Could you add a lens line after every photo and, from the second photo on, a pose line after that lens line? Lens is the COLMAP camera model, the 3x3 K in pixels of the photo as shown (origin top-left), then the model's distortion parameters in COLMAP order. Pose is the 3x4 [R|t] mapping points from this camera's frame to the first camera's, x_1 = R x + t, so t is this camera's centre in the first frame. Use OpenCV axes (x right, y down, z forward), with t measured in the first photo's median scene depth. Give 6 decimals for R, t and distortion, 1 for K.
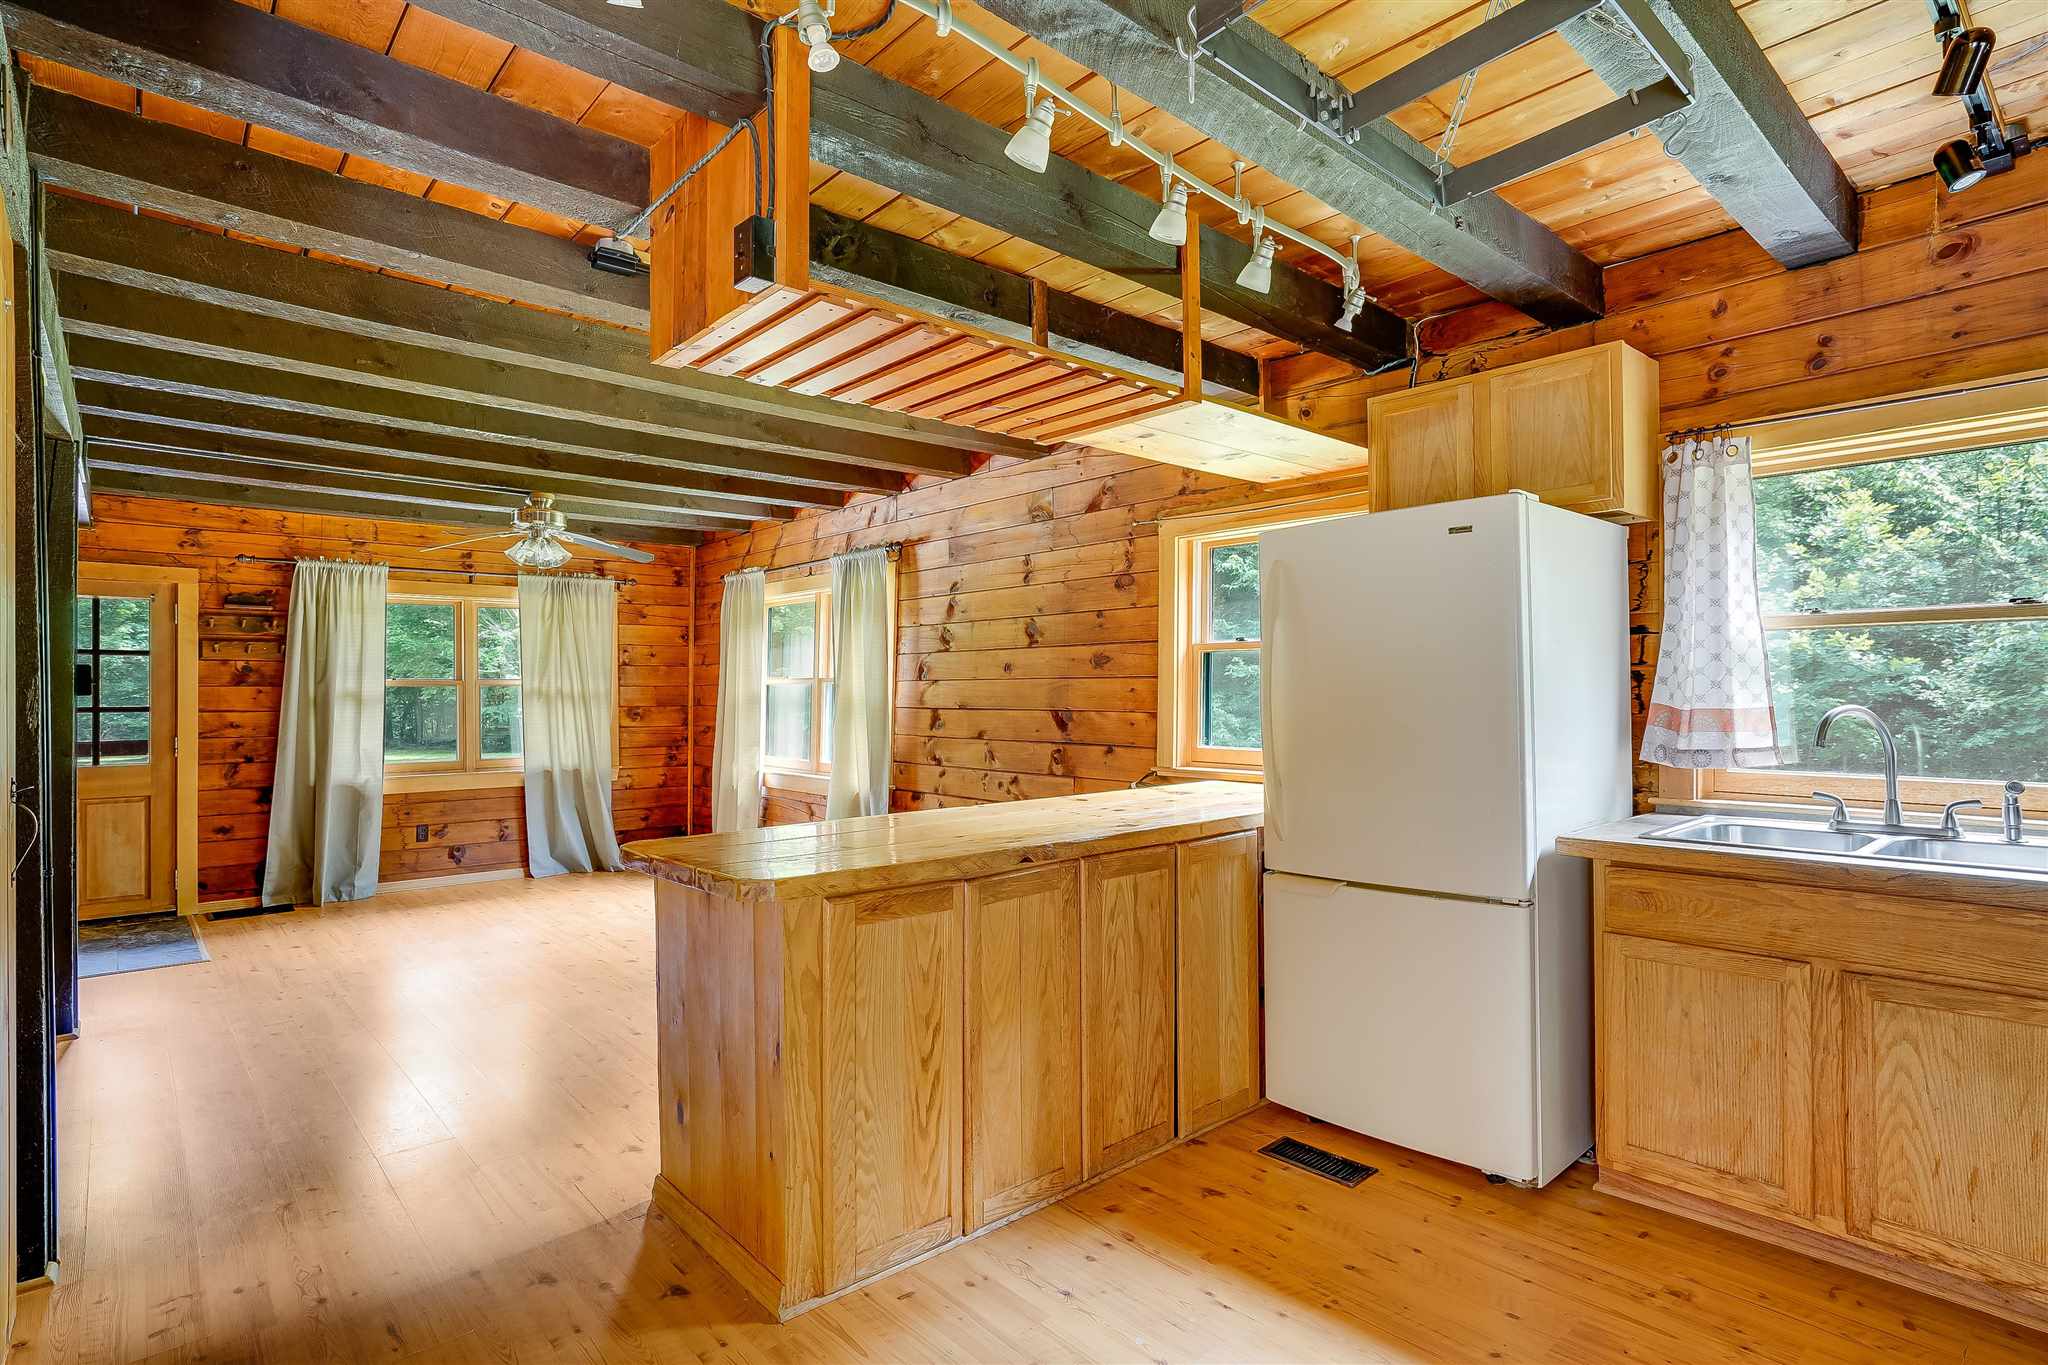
lens RADIAL K [[1059.0, 0, 1024.0], [0, 1059.0, 682.5], [0, 0, 1]] dist [-0.048494, 0.031302]
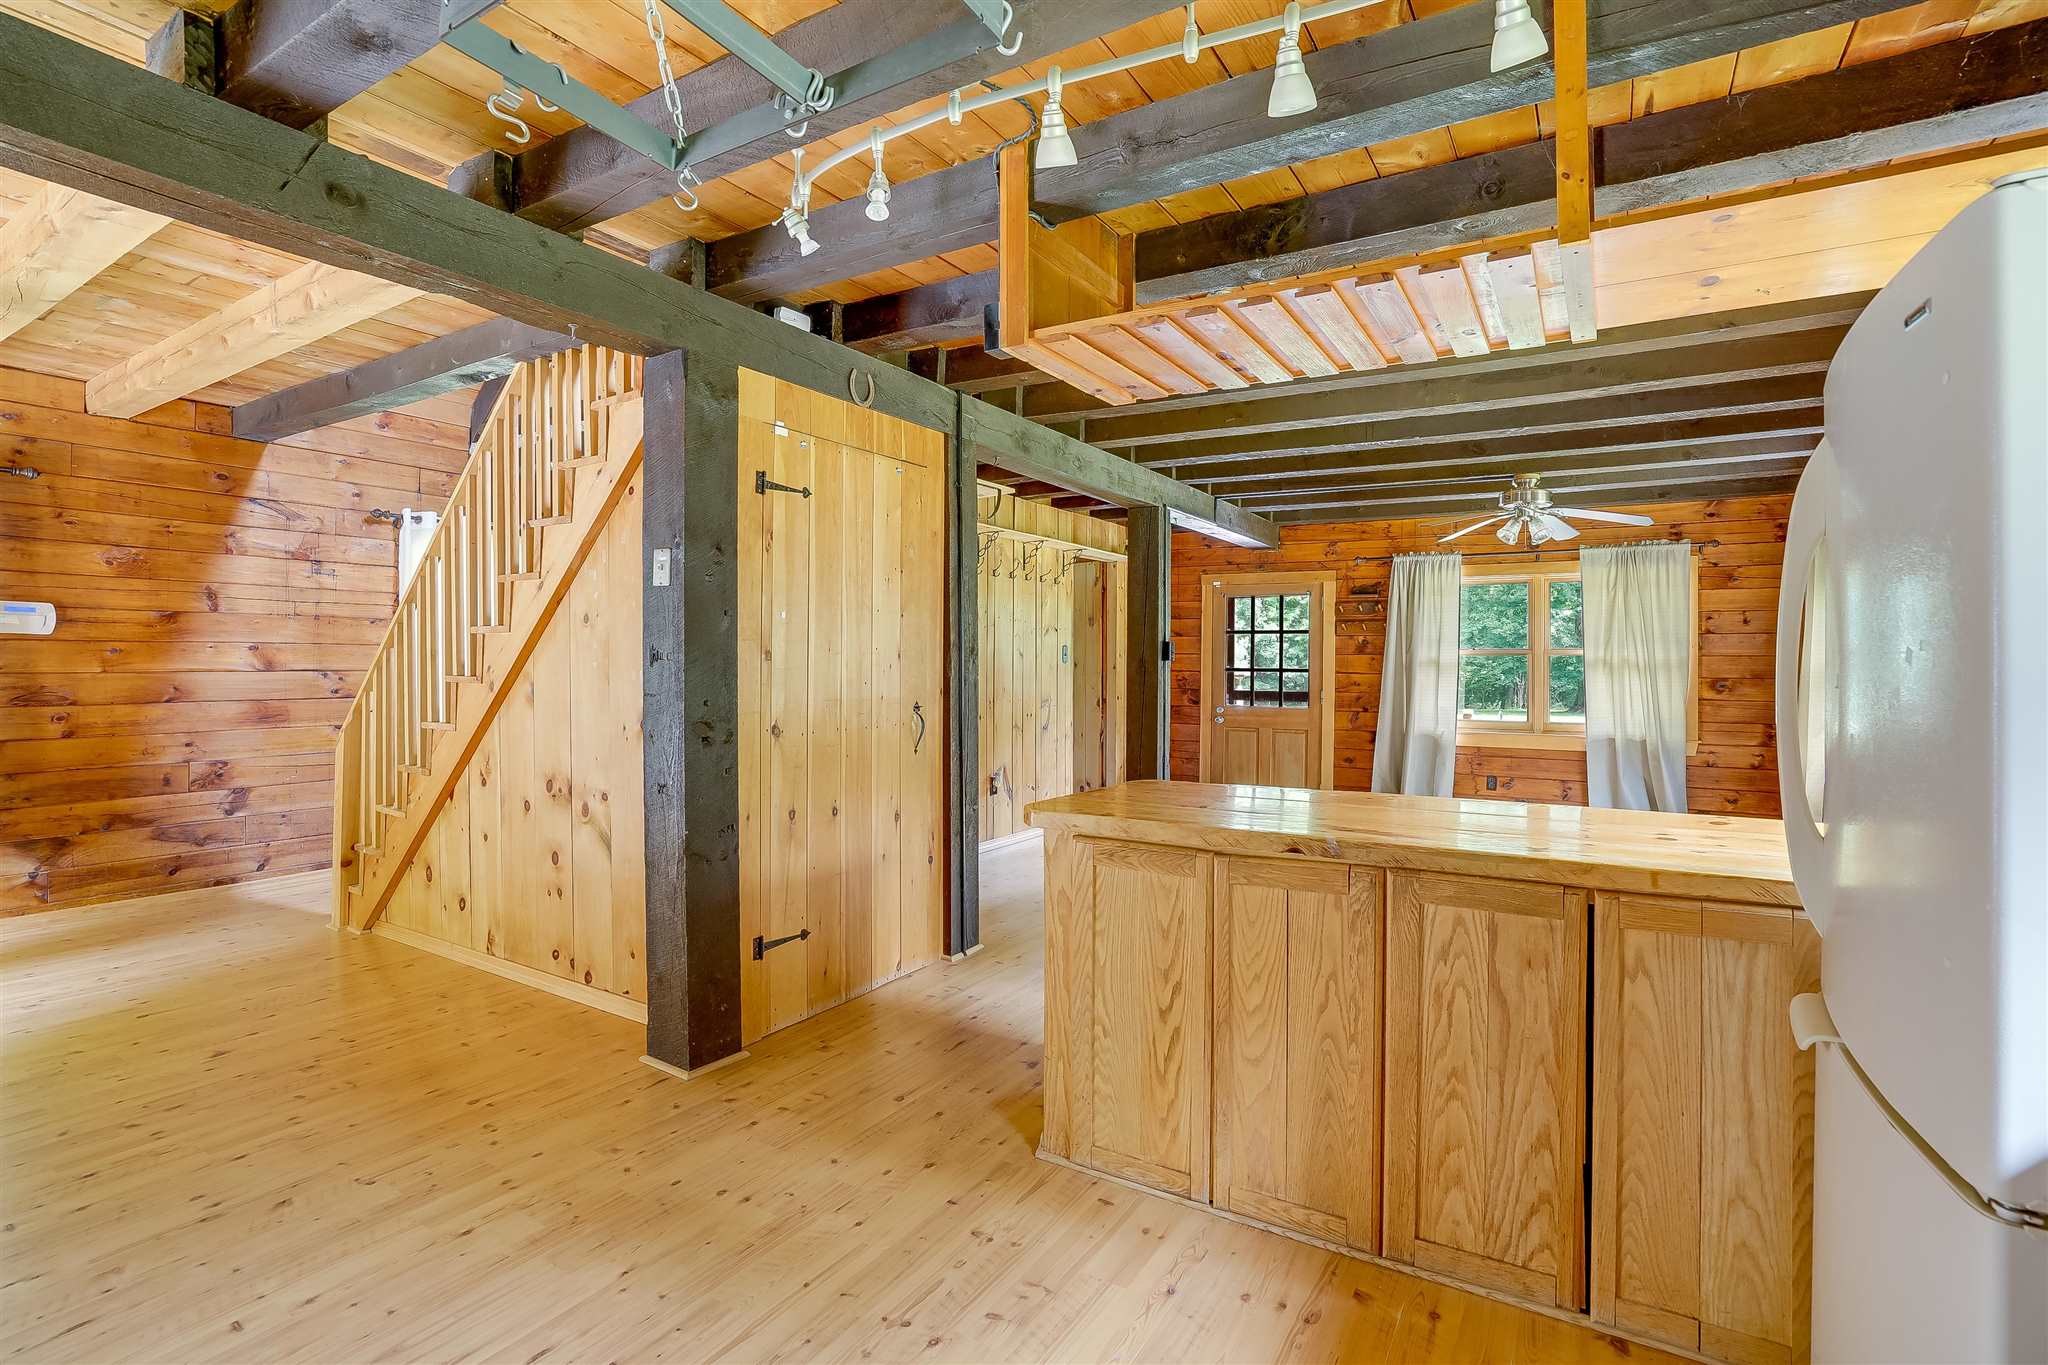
lens RADIAL K [[953.1, 0, 1018.5], [0, 953.1, 659.5], [0, 0, 1]] dist [-0.040678, 0.014813]
pose [[0.285366, 0.007624, -0.958388, 0.532833], [0.002363, 0.999960, 0.008658, -0.003713], [0.958416, -0.004735, 0.285336, 0.402209]]
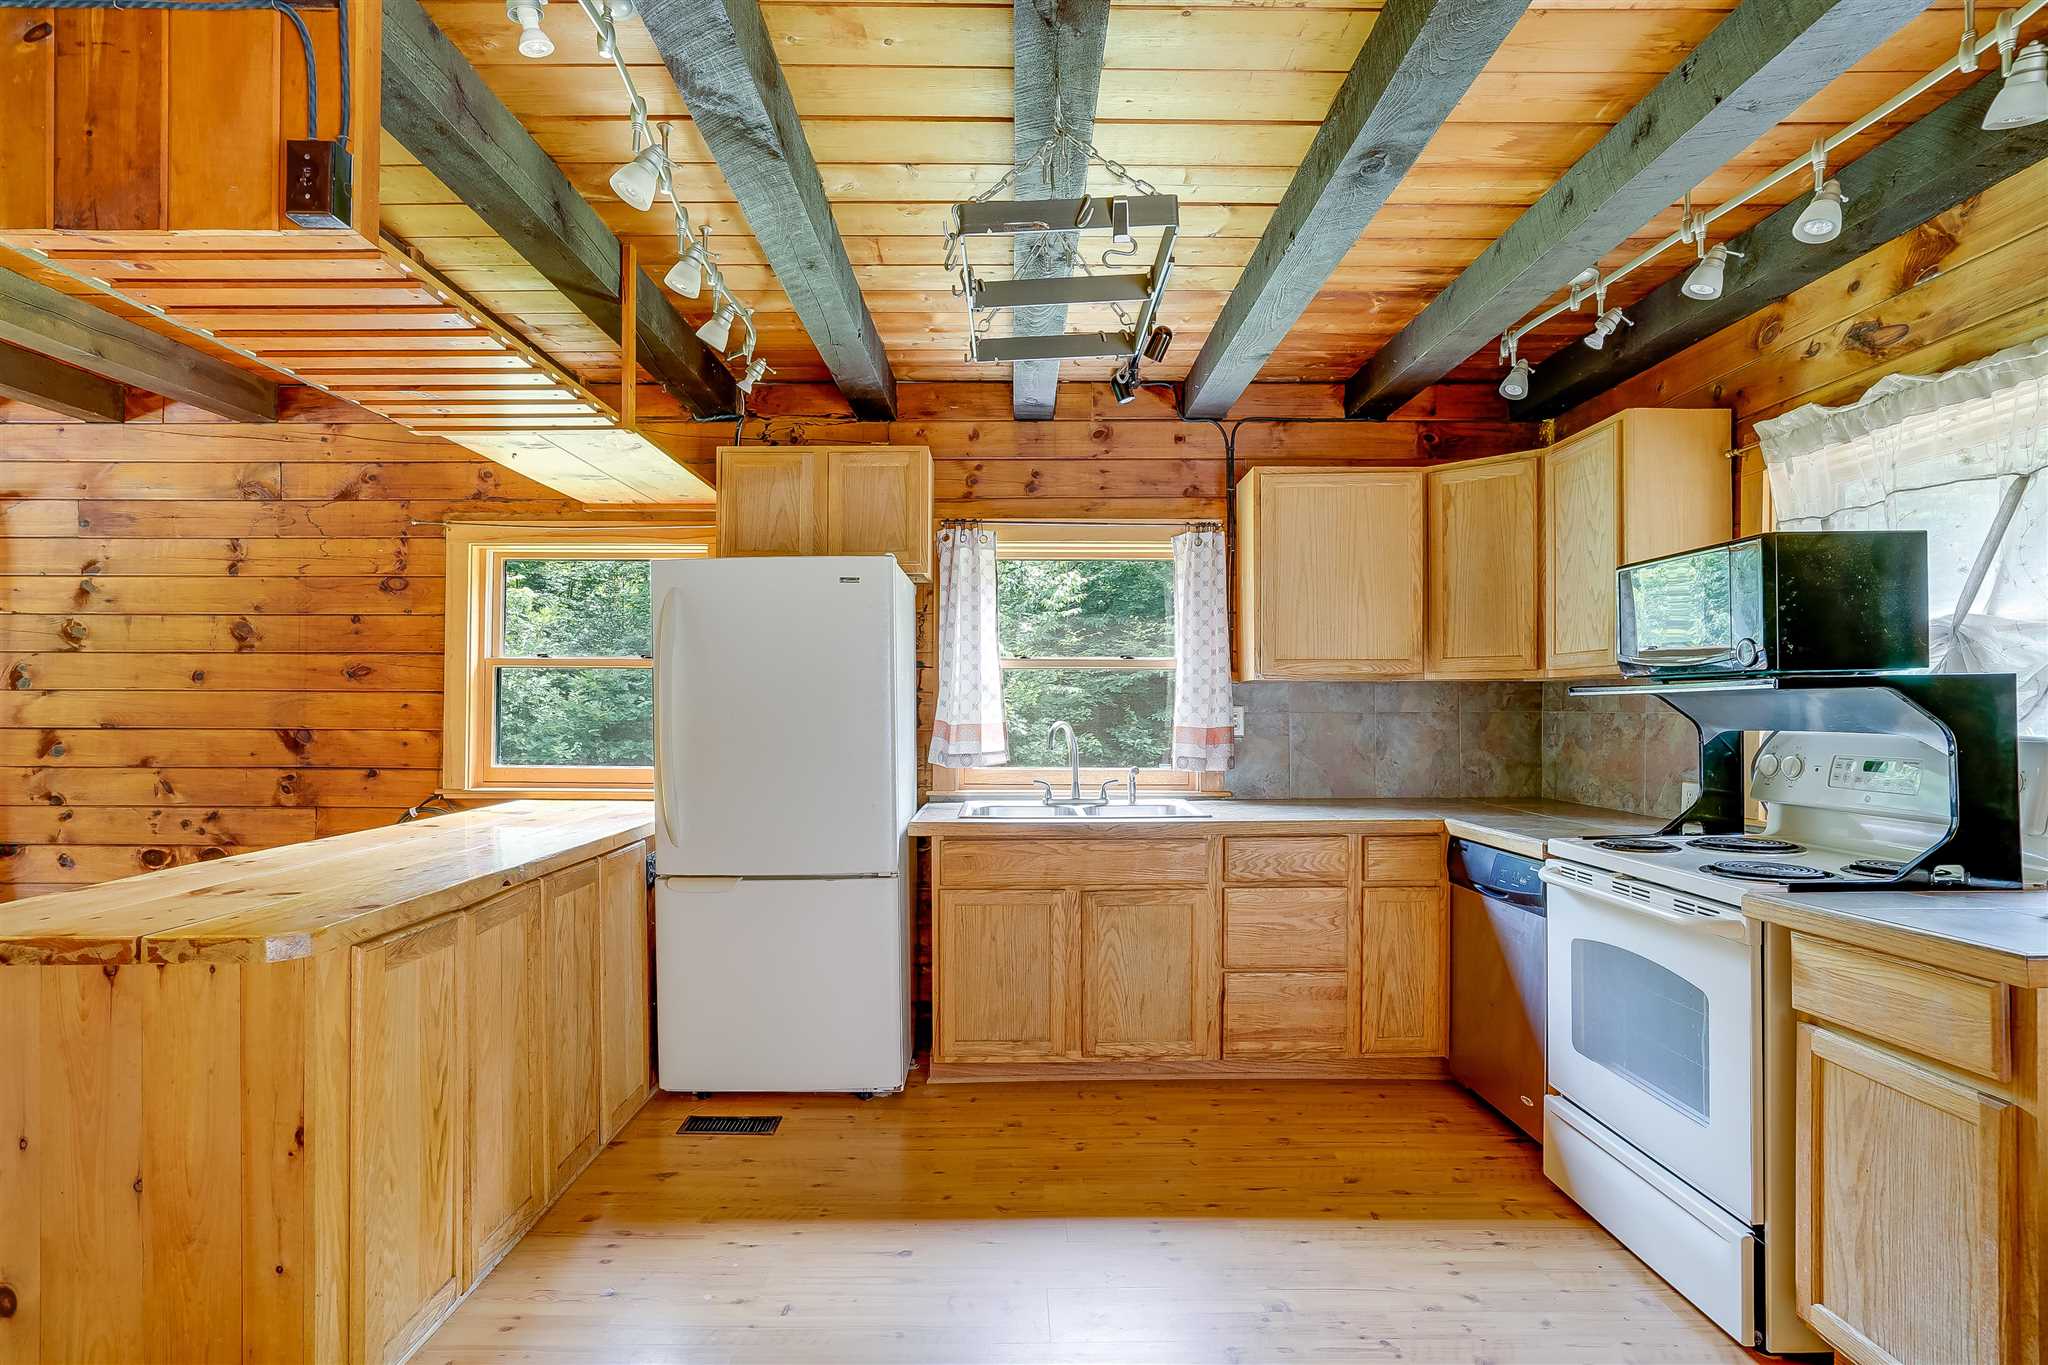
lens RADIAL K [[1060.8, 0, 1039.8], [0, 1060.8, 708.8], [0, 0, 1]] dist [-0.047757, 0.032186]
pose [[0.651979, 0.006360, 0.758210, -0.302503], [-0.012737, 0.999916, 0.002565, 0.000392], [-0.758130, -0.011330, 0.652005, 0.010211]]
